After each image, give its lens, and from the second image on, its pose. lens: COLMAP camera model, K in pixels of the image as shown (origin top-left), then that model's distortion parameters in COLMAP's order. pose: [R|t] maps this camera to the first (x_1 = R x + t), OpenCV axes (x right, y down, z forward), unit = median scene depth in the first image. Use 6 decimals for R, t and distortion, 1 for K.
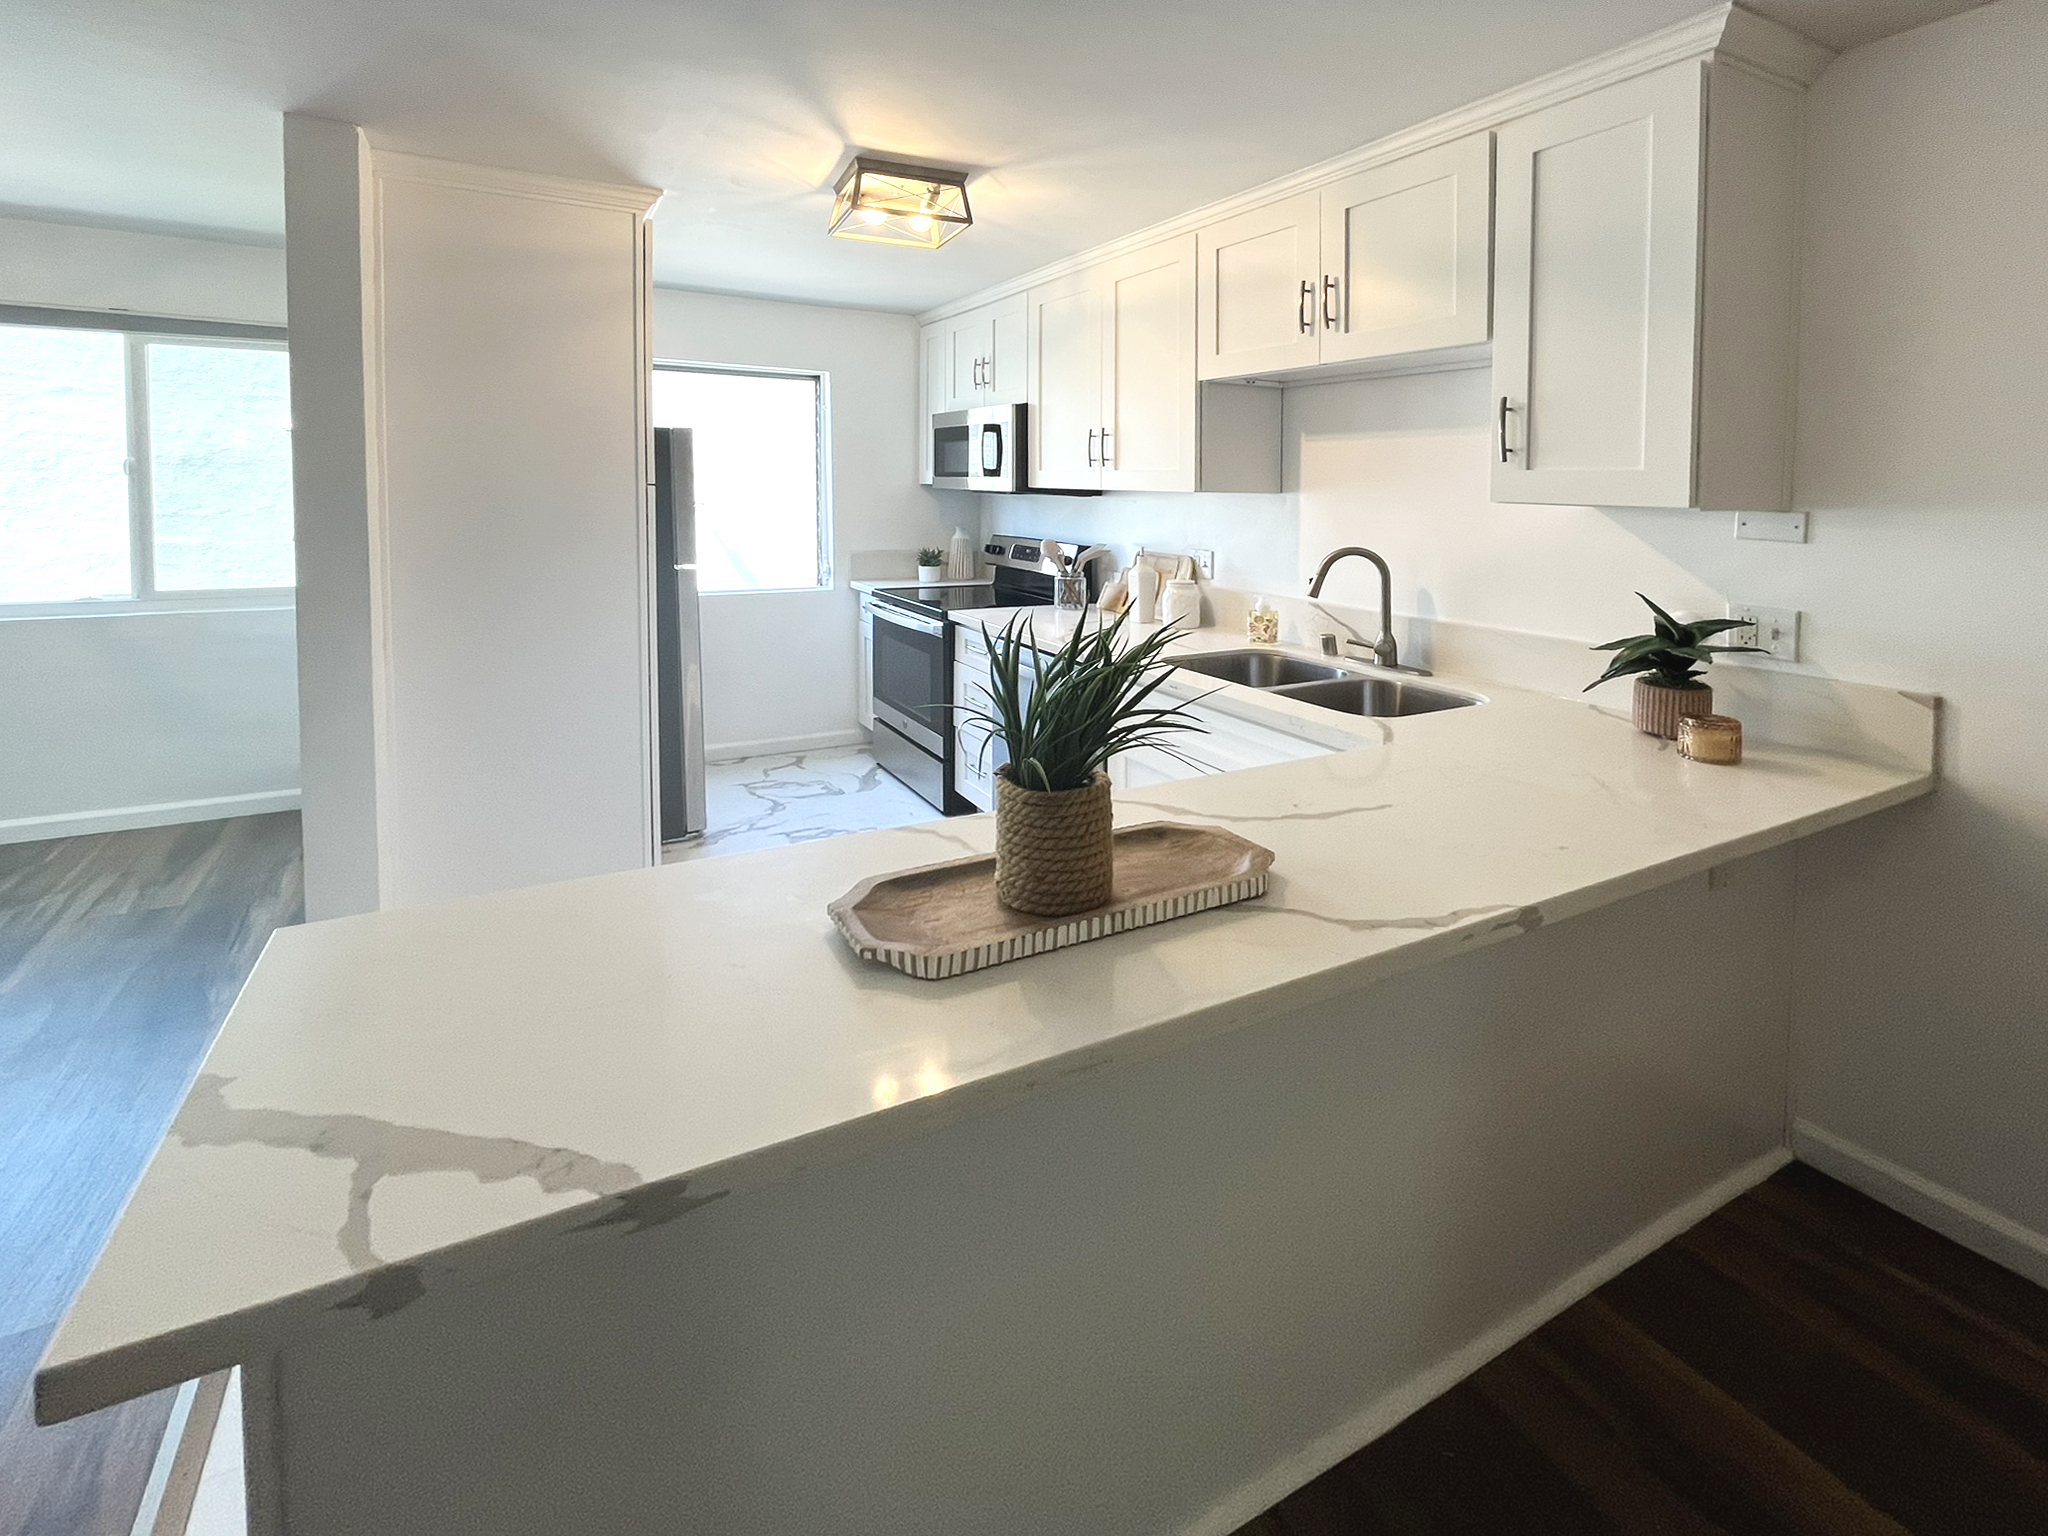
lens RADIAL K [[826.7, 0, 1024.0], [0, 826.7, 768.0], [0, 0, 1]] dist [0.001002, 0.000200]
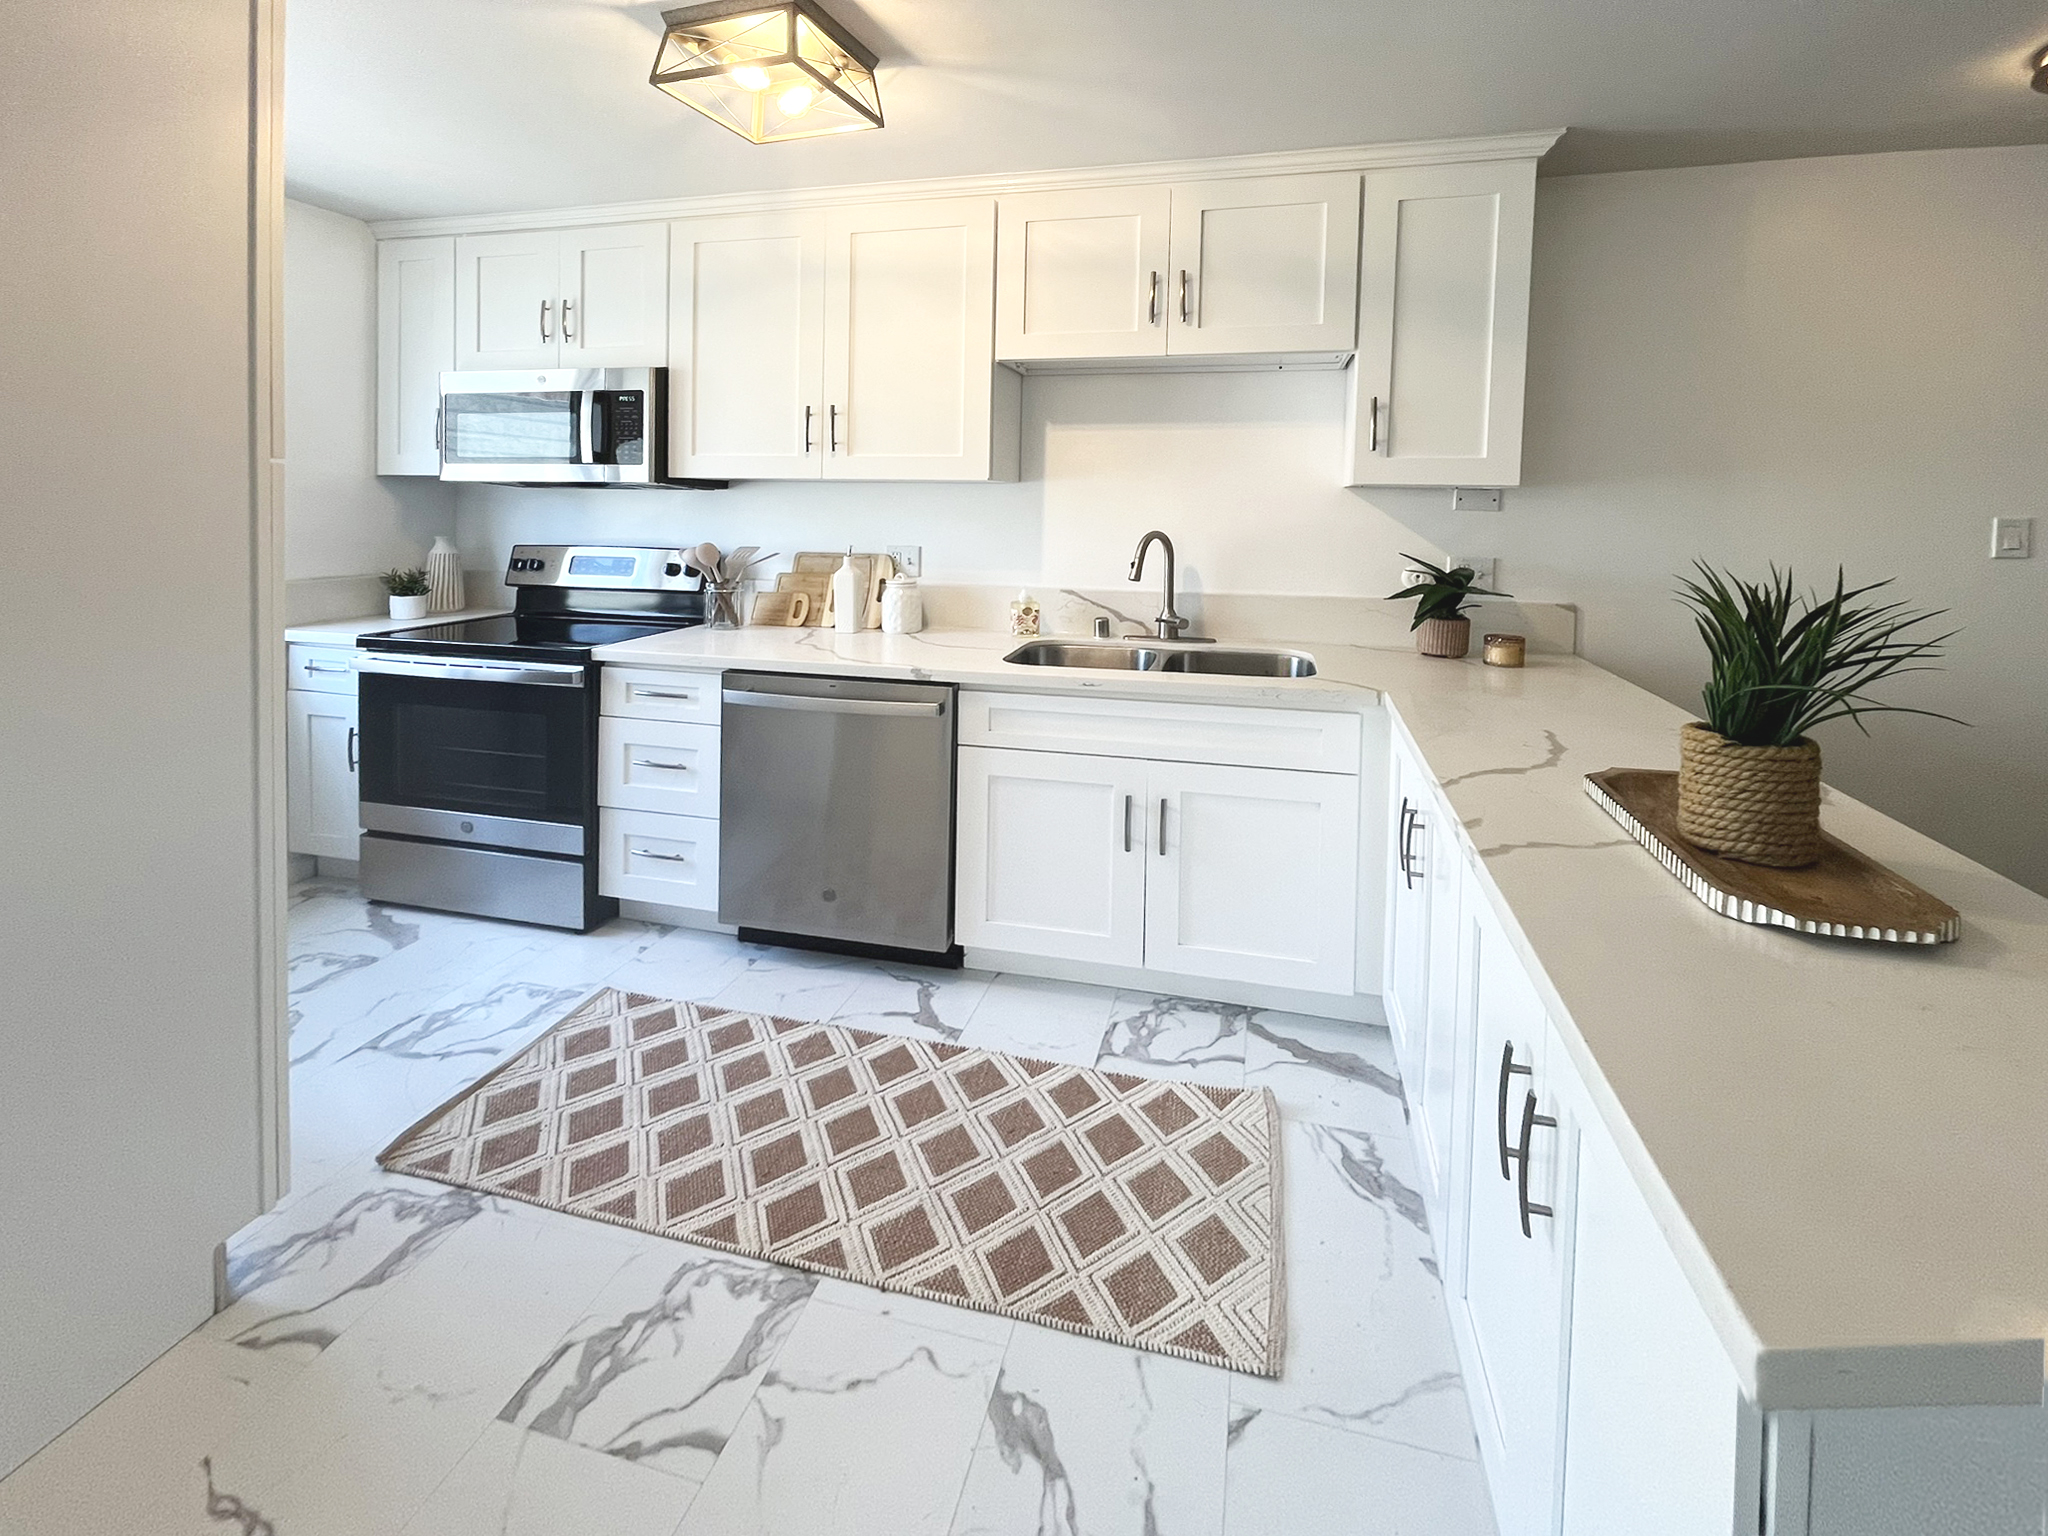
lens RADIAL K [[872.6, 0, 1024.2], [0, 872.6, 754.5], [0, 0, 1]] dist [-0.001340, -0.000132]
pose [[0.721299, -0.205619, 0.661399, -0.461600], [0.225849, 0.972549, 0.056047, -0.080366], [-0.654767, 0.108949, 0.747937, 0.276402]]
